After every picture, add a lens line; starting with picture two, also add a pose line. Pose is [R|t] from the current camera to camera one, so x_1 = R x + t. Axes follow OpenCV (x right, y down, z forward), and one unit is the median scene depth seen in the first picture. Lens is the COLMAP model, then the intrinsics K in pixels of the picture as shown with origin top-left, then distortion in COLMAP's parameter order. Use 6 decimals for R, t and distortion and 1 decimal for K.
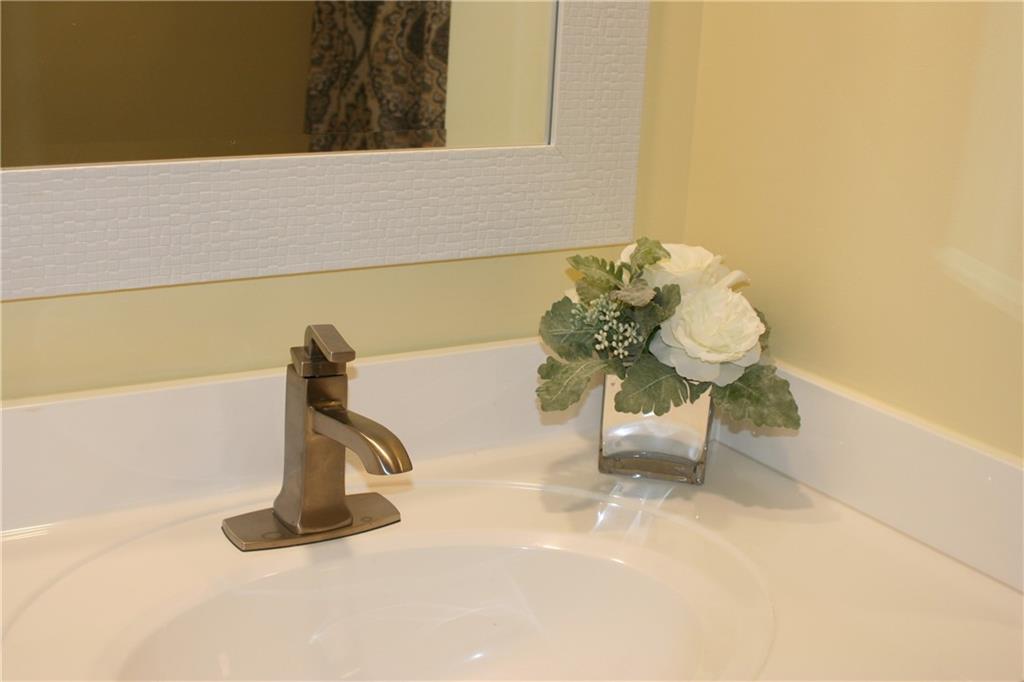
lens RADIAL K [[1334.9, 0, 505.4], [0, 1334.9, 341.0], [0, 0, 1]] dist [-0.107517, 0.000000]
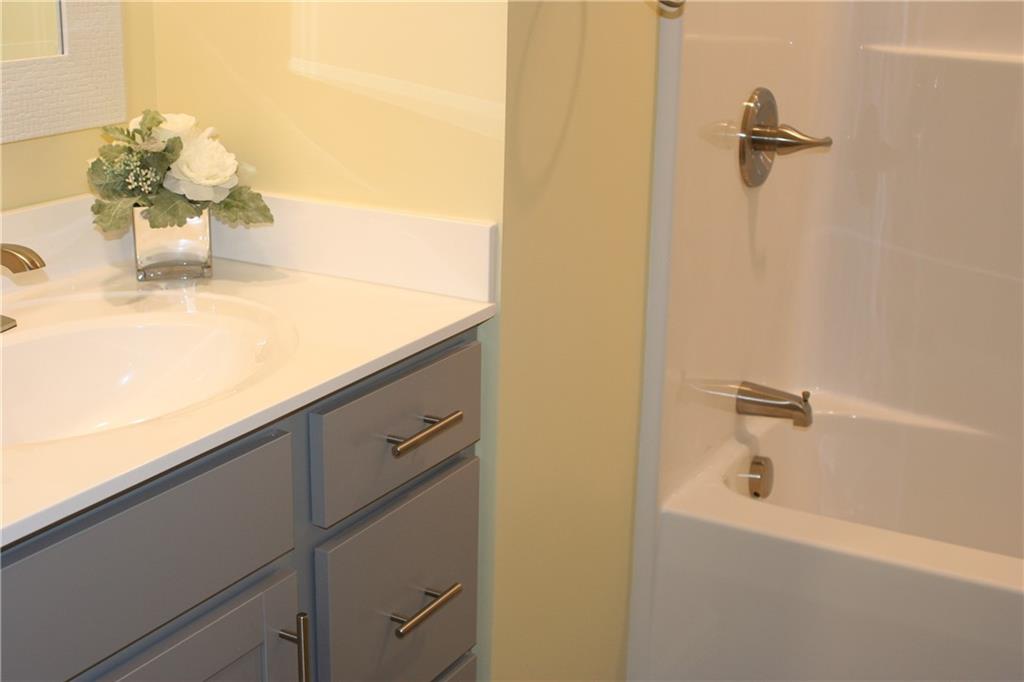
lens RADIAL K [[1334.9, 0, 514.7], [0, 1334.9, 342.0], [0, 0, 1]] dist [-0.107517, 0.000000]
pose [[0.870410, -0.177327, 0.459284, -0.252483], [0.160523, 0.984121, 0.075749, 0.127065], [-0.465423, 0.007793, 0.885054, -0.452719]]
